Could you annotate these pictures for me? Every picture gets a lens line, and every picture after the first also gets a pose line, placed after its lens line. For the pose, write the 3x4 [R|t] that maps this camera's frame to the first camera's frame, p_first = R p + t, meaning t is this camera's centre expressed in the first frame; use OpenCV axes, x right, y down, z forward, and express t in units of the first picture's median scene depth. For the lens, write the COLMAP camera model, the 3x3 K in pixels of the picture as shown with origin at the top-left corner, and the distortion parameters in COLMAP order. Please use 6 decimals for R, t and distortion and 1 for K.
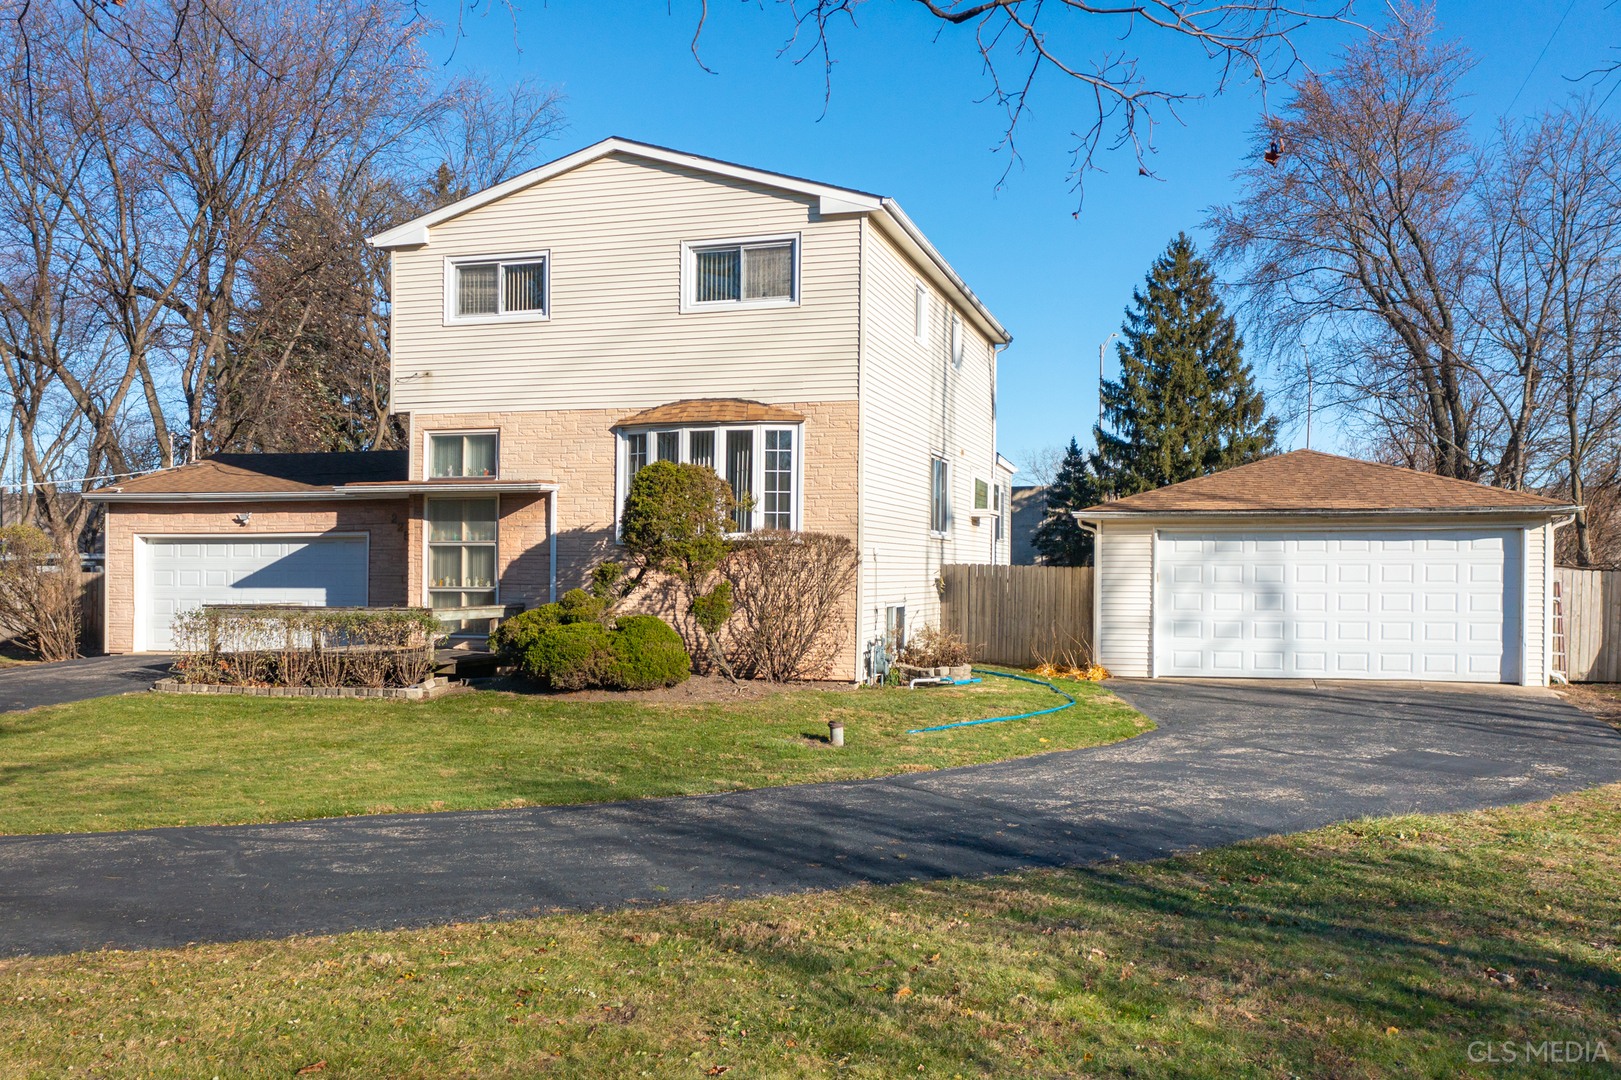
lens RADIAL K [[1309.7, 0, 849.7], [0, 1309.7, 564.2], [0, 0, 1]] dist [0.015397, -0.000875]
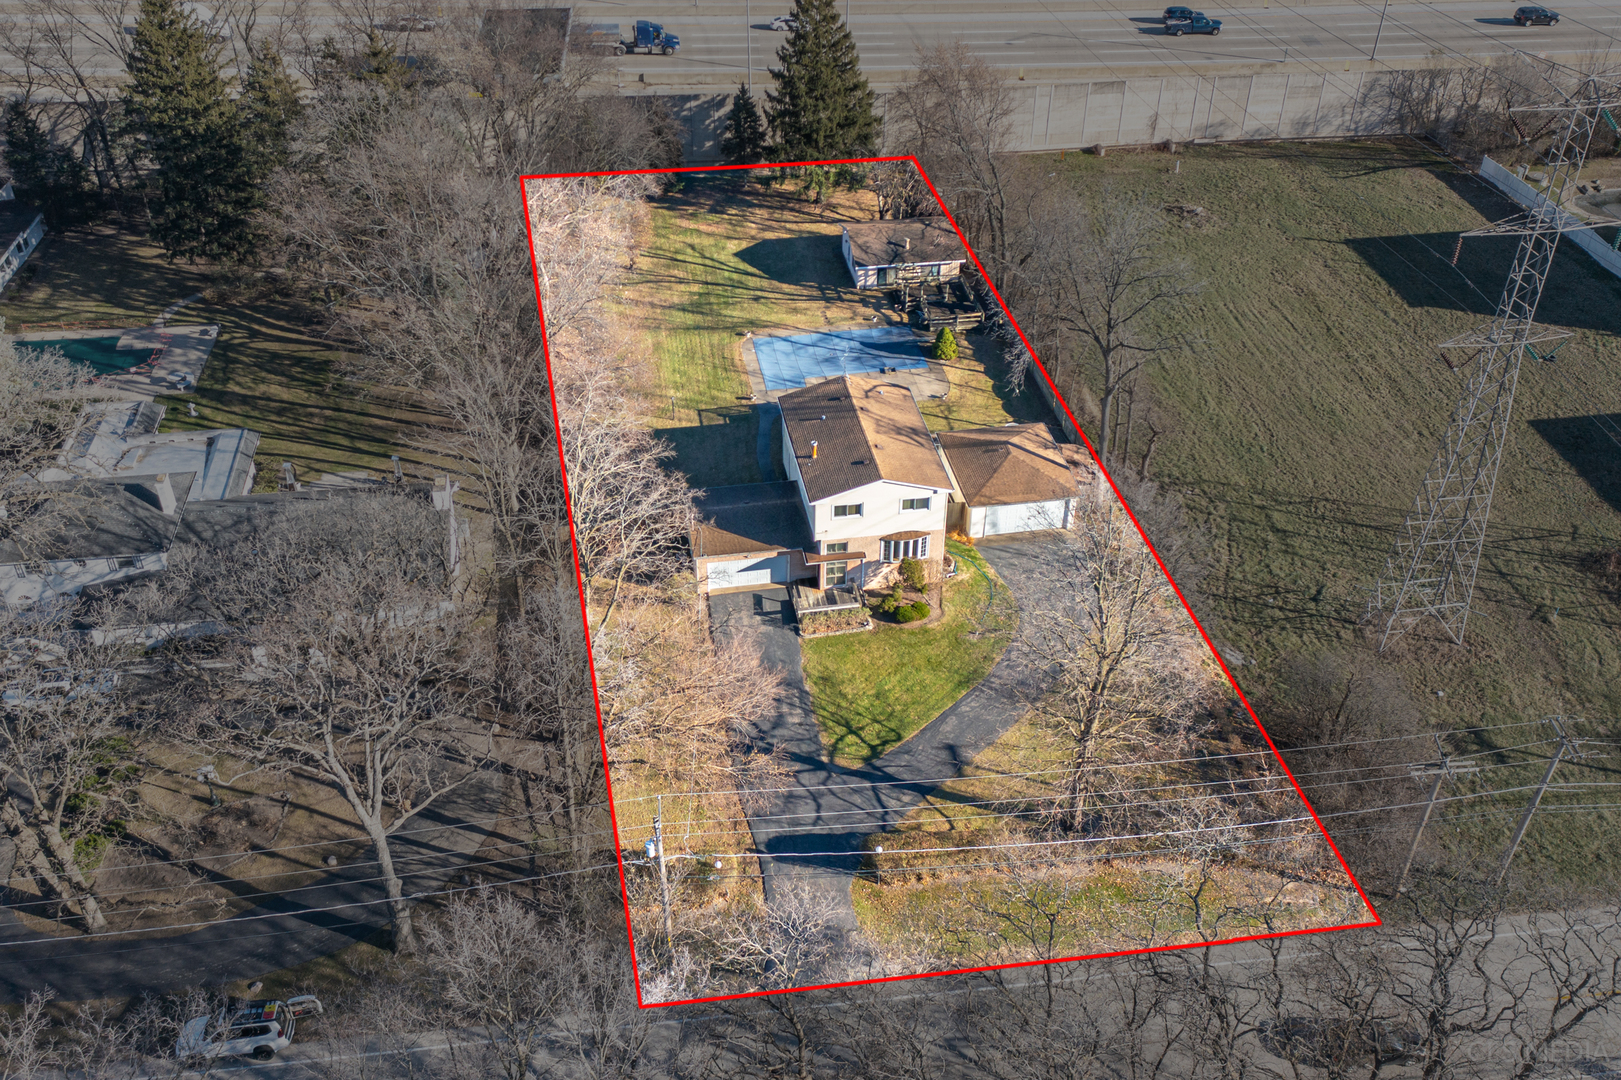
lens RADIAL K [[1309.7, 0, 818.1], [0, 1309.7, 540.3], [0, 0, 1]] dist [0.015397, -0.000875]
pose [[0.895167, -0.257120, 0.364095, -1.718884], [-0.019257, 0.793778, 0.607902, -2.400323], [-0.445315, -0.551185, 0.705613, -1.618198]]
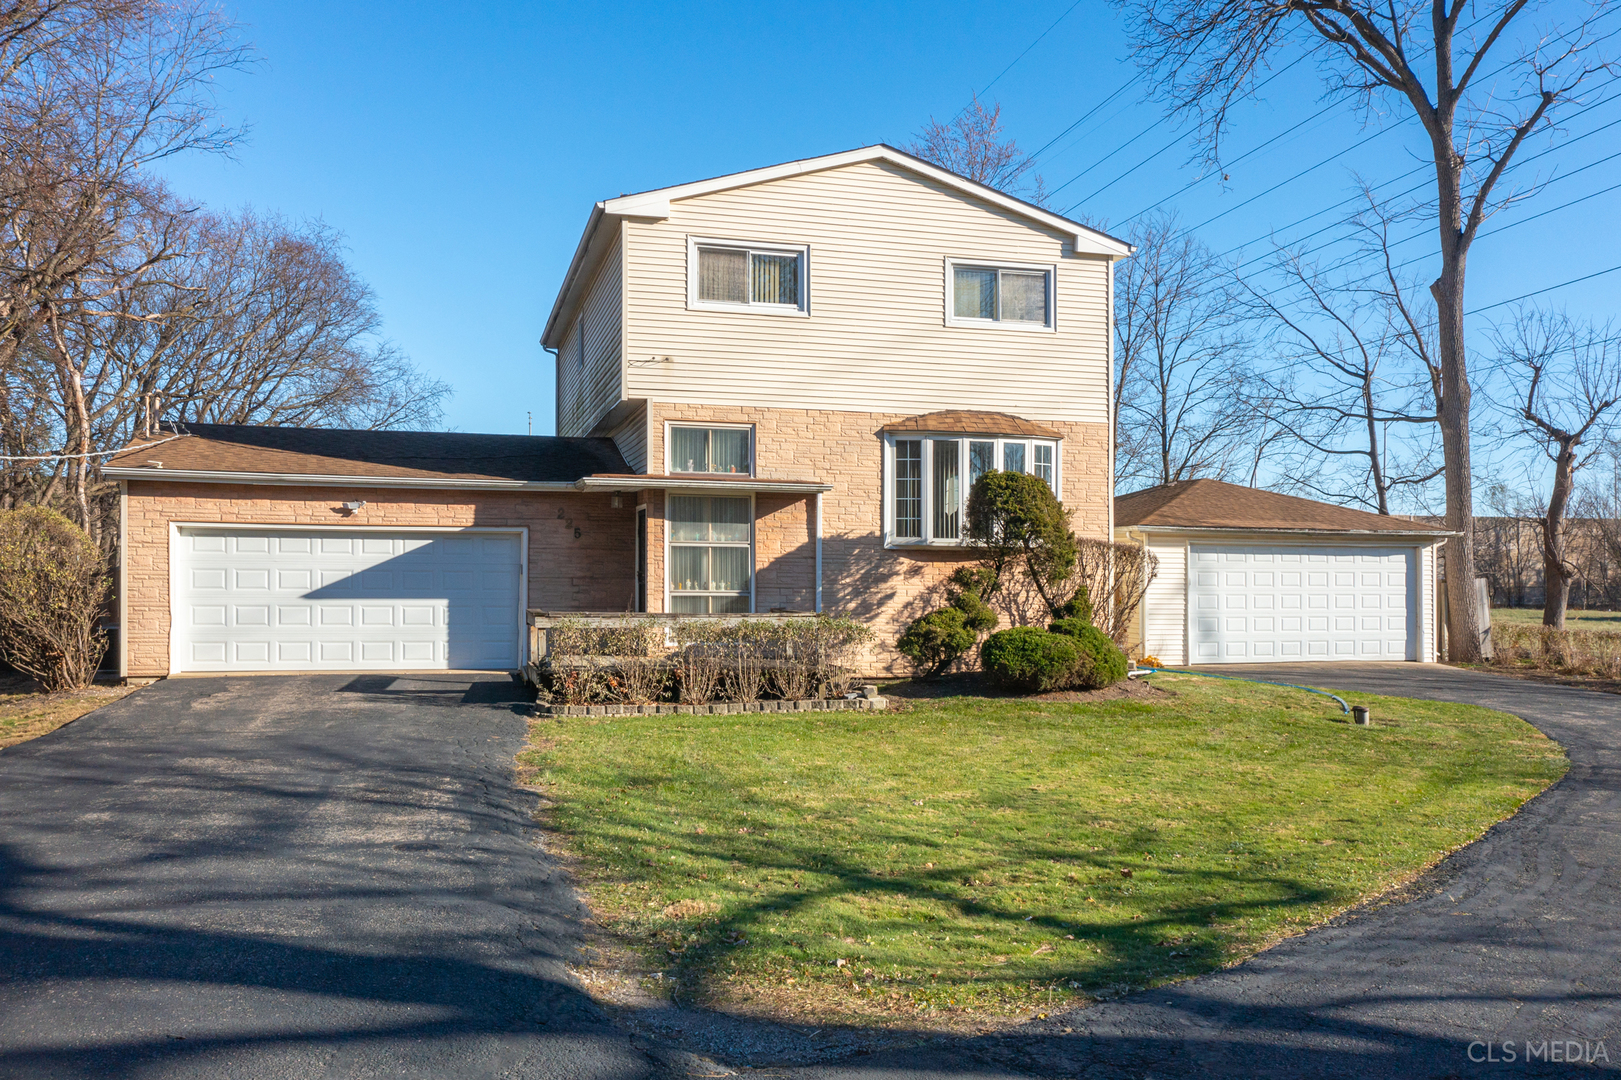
lens RADIAL K [[1309.7, 0, 800.7], [0, 1309.7, 545.3], [0, 0, 1]] dist [0.015397, -0.000875]
pose [[0.852825, 0.016953, 0.521922, -0.737374], [-0.009851, 0.999817, -0.016379, -0.000667], [-0.522104, 0.008827, 0.852836, 0.173344]]
